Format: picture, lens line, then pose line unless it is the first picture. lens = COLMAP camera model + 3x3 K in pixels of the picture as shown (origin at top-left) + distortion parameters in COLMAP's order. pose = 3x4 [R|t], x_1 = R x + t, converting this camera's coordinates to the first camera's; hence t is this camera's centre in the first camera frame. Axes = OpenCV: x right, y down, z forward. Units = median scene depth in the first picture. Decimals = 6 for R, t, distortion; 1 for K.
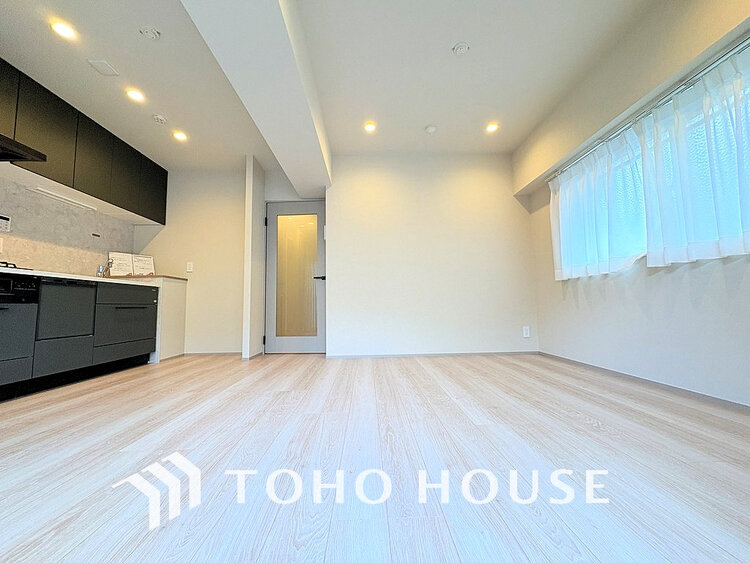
lens RADIAL K [[297.8, 0, 375.4], [0, 297.8, 280.3], [0, 0, 1]] dist [0.000659, -0.000403]
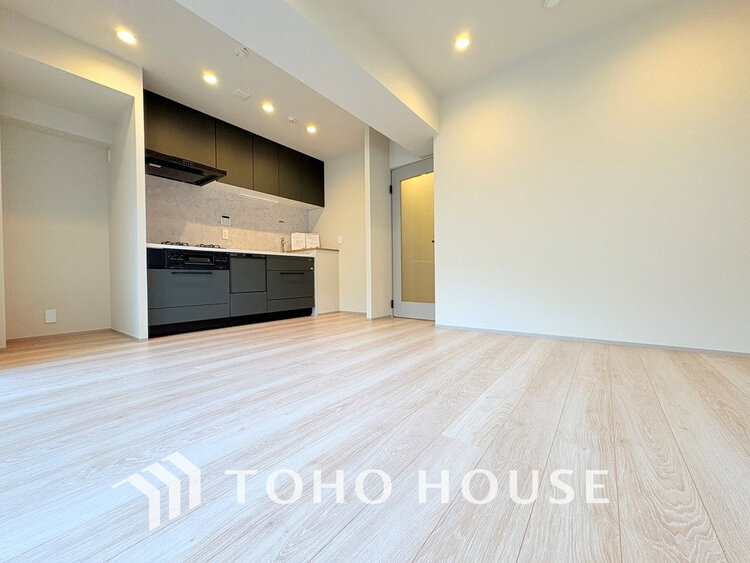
lens RADIAL K [[297.8, 0, 375.4], [0, 297.8, 280.3], [0, 0, 1]] dist [0.000659, -0.000403]
pose [[0.776140, 0.012800, -0.630431, 0.290141], [0.054539, 0.994684, 0.087340, 0.024353], [0.628198, -0.102171, 0.771316, 0.177202]]
